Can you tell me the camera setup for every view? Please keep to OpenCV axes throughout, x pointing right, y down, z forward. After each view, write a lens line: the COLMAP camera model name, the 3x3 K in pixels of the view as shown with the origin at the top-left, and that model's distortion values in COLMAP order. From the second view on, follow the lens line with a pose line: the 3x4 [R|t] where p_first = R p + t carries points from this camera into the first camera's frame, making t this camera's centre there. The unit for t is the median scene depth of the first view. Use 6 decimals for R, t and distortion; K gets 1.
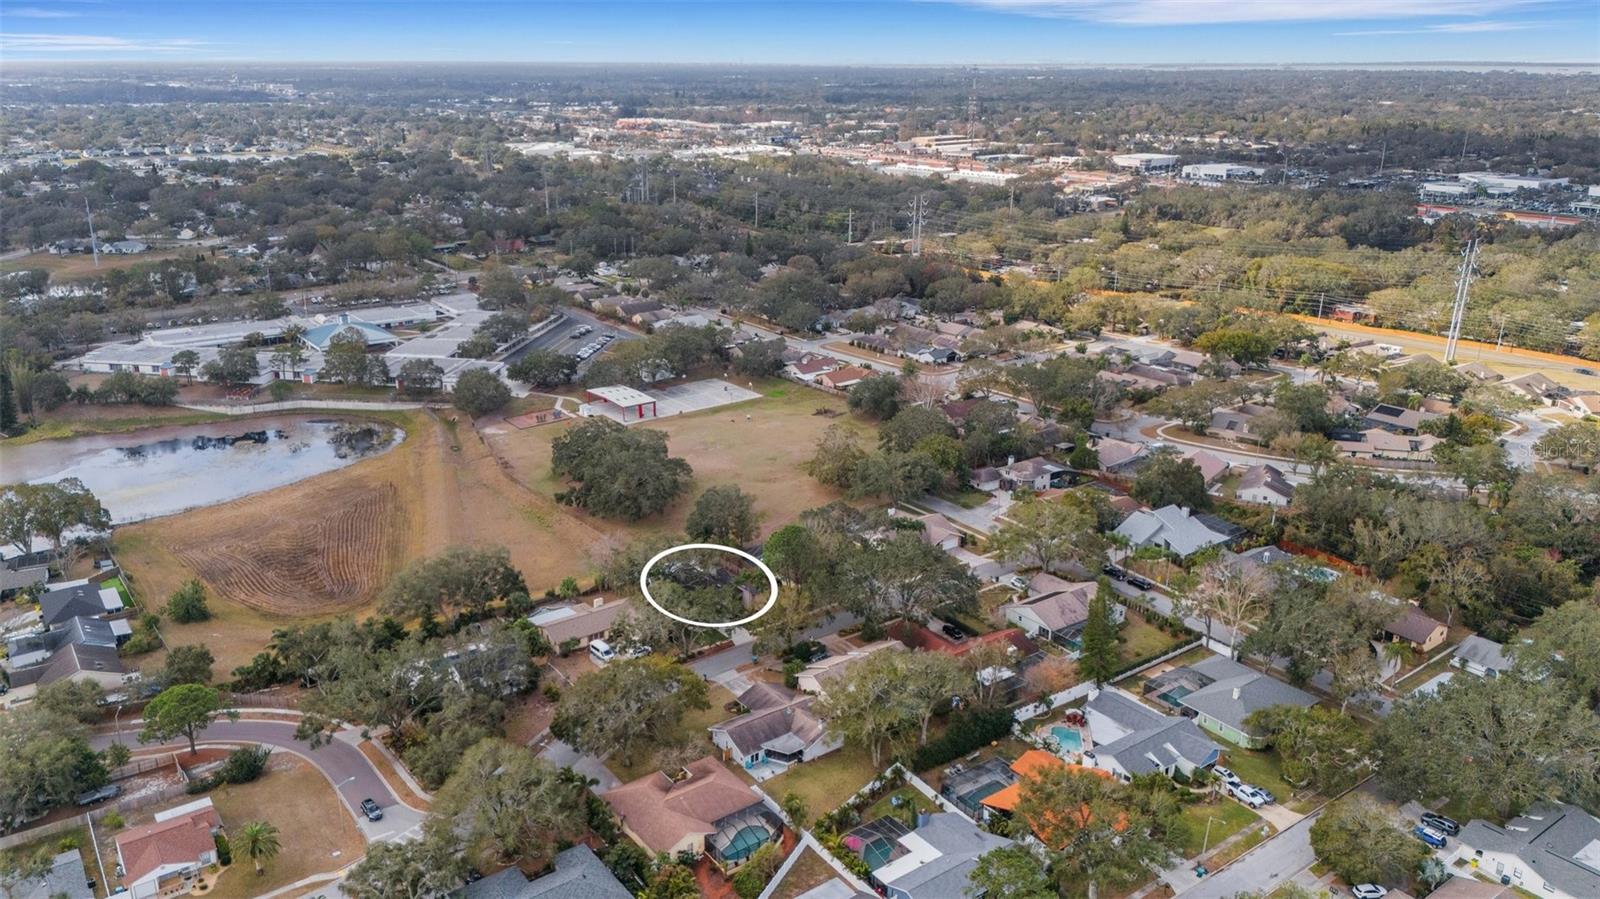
lens RADIAL K [[1170.6, 0, 800.0], [0, 1170.6, 449.5], [0, 0, 1]] dist [0.098067, -0.123265]
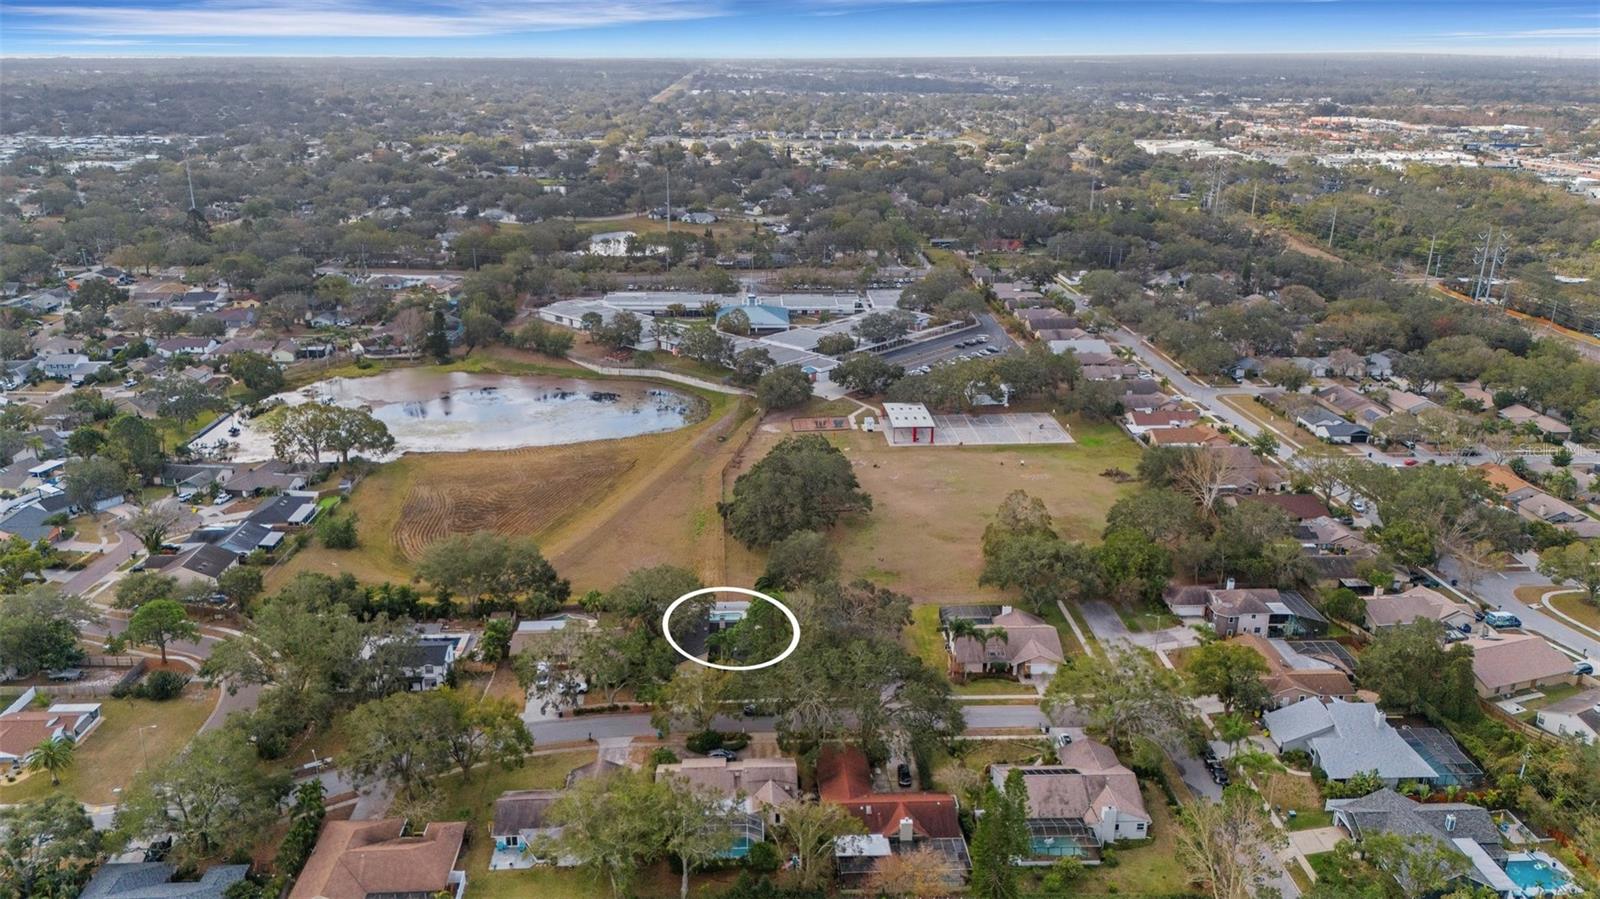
lens RADIAL K [[1170.6, 0, 800.0], [0, 1170.6, 449.5], [0, 0, 1]] dist [0.098067, -0.123265]
pose [[0.838000, 0.182713, -0.514171, 0.260740], [-0.180113, 0.982082, 0.055438, -0.055141], [0.515088, 0.046152, 0.855894, 0.160220]]
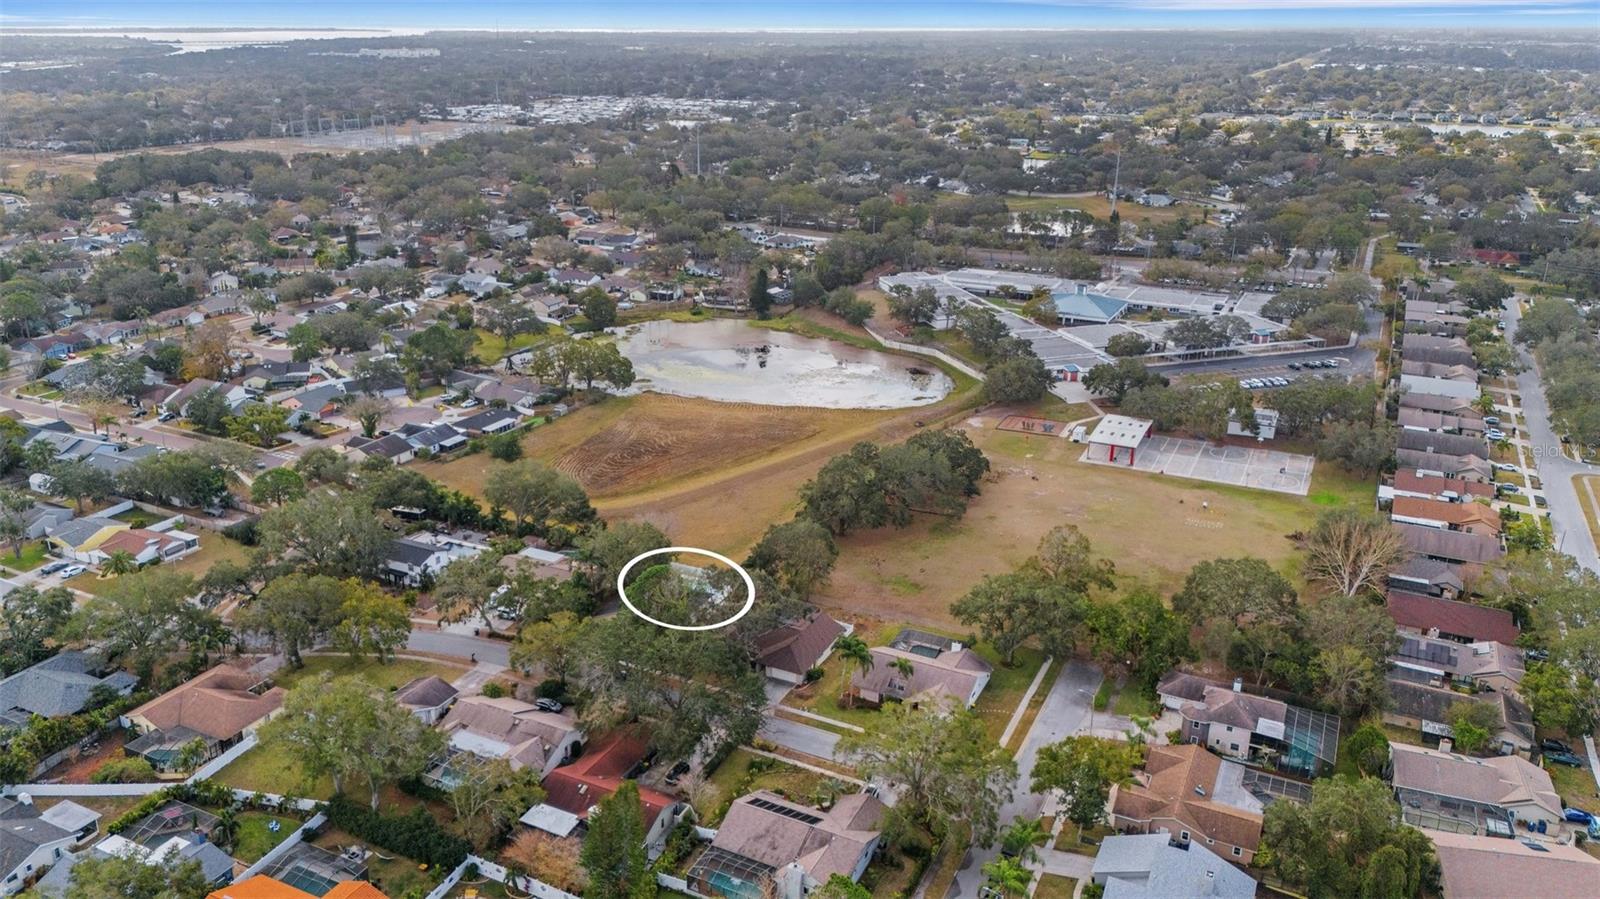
lens RADIAL K [[1170.6, 0, 800.0], [0, 1170.6, 449.5], [0, 0, 1]] dist [0.098067, -0.123265]
pose [[0.462466, 0.309439, -0.830887, 0.441649], [-0.286582, 0.938988, 0.190188, -0.127207], [0.839045, 0.150162, 0.522929, 0.376586]]
